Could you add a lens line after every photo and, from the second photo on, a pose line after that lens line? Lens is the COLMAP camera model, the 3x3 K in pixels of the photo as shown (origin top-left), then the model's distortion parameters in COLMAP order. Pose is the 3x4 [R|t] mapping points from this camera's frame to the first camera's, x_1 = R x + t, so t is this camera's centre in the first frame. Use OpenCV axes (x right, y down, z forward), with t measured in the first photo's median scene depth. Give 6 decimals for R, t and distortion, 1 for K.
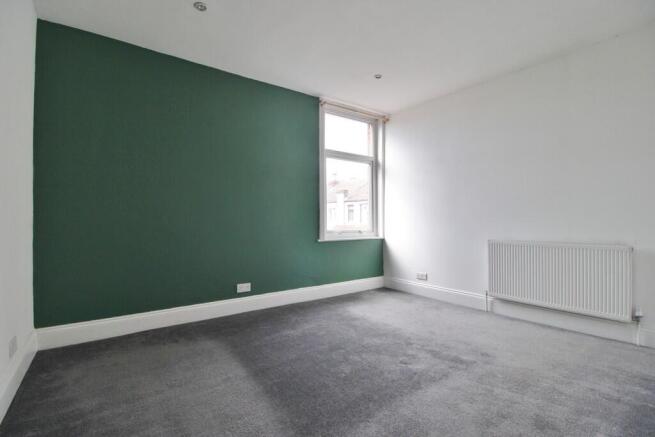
lens RADIAL K [[303.6, 0, 324.5], [0, 303.6, 218.4], [0, 0, 1]] dist [-0.001821, -0.000224]
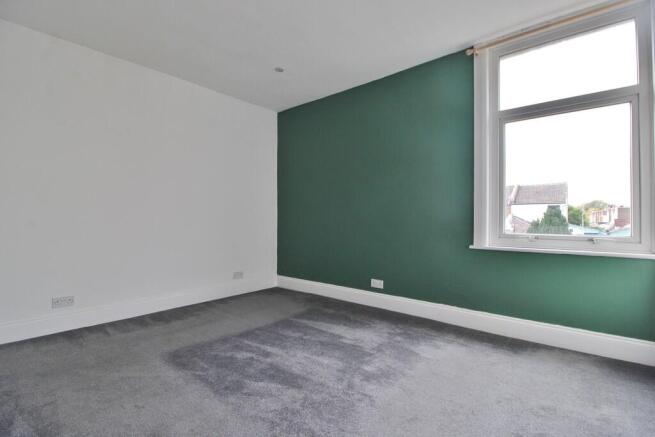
lens RADIAL K [[303.6, 0, 324.5], [0, 303.6, 218.4], [0, 0, 1]] dist [-0.001821, -0.000224]
pose [[0.249855, -0.009084, -0.968241, 0.674909], [-0.004856, 0.999932, -0.010635, 0.019603], [0.968271, 0.007359, 0.249794, 0.563023]]
